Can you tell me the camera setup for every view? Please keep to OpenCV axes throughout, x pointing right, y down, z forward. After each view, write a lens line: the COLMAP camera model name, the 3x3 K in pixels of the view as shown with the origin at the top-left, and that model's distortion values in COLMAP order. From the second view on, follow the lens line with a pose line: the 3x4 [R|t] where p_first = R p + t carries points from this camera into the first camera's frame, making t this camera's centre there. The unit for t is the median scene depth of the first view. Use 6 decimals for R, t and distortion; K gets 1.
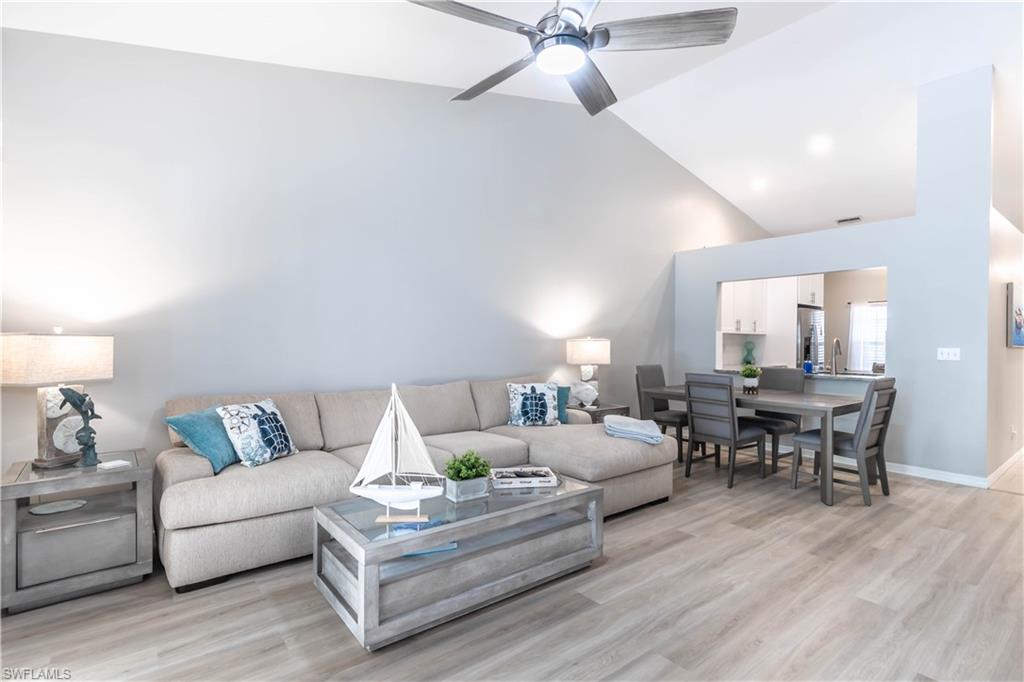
lens RADIAL K [[494.7, 0, 517.8], [0, 494.7, 344.0], [0, 0, 1]] dist [0.003521, -0.002422]
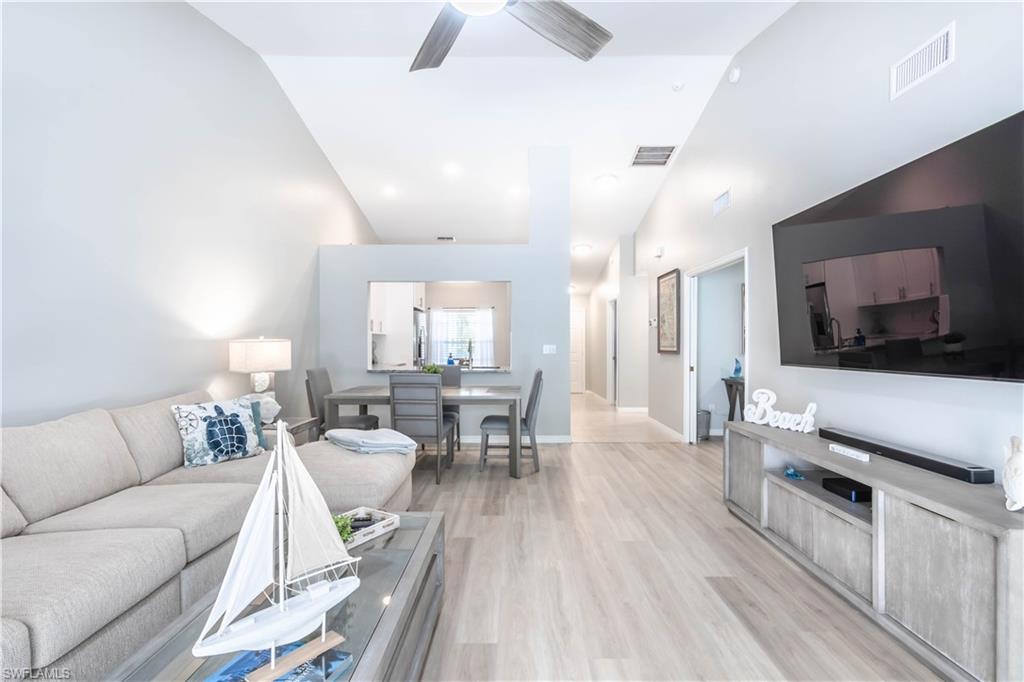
lens RADIAL K [[494.7, 0, 512.6], [0, 494.7, 342.8], [0, 0, 1]] dist [0.003521, -0.002422]
pose [[0.632459, -0.009382, 0.774537, -0.254565], [0.012048, 0.999925, 0.002275, -0.001794], [-0.774500, 0.007893, 0.632524, 0.221801]]
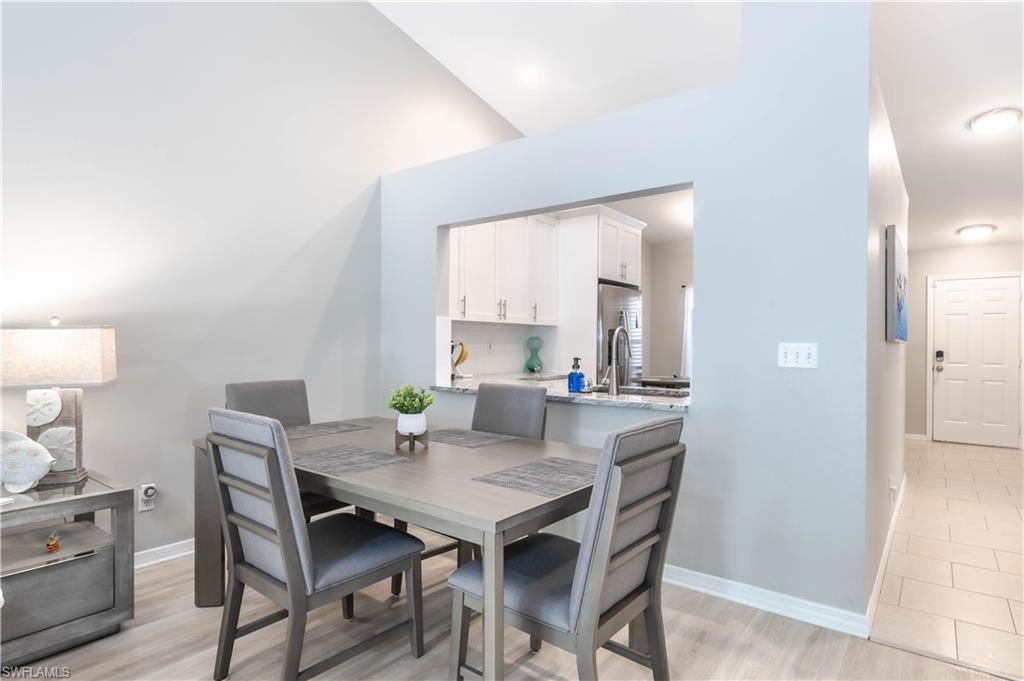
lens RADIAL K [[556.6, 0, 503.7], [0, 556.6, 339.0], [0, 0, 1]] dist [-0.016903, 0.001124]
pose [[0.974443, -0.000050, 0.224637, 0.478661], [0.002488, 0.999941, -0.010572, 0.009734], [-0.224623, 0.010860, 0.974385, 0.548588]]
